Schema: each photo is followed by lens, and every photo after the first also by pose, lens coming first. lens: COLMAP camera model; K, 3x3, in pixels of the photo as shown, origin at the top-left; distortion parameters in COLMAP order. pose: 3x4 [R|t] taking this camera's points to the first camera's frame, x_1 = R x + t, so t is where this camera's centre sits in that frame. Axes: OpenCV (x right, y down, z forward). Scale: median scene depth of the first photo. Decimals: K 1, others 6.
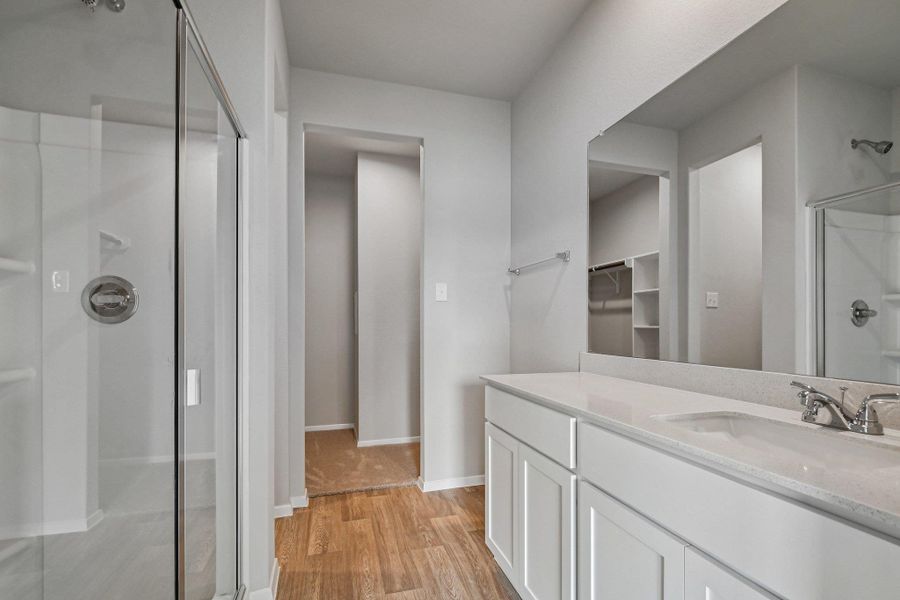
lens RADIAL K [[403.0, 0, 432.0], [0, 403.0, 327.1], [0, 0, 1]] dist [0.001103, -0.000064]
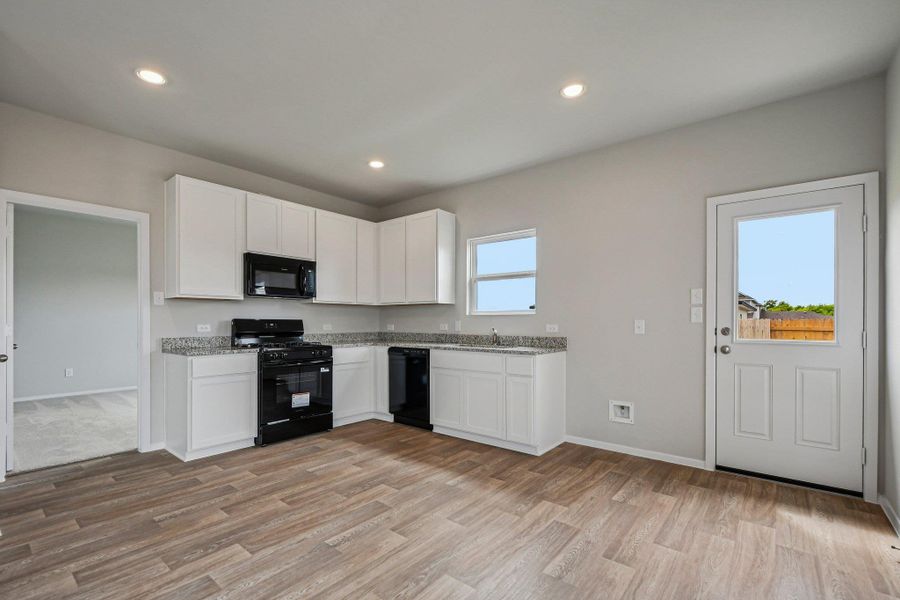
lens RADIAL K [[403.0, 0, 432.0], [0, 403.0, 327.1], [0, 0, 1]] dist [0.001103, -0.000064]
pose [[0.566013, 0.005906, -0.824375, 0.674285], [0.000021, 0.999974, 0.007179, 0.006918], [0.824397, -0.004081, 0.565998, 0.620140]]
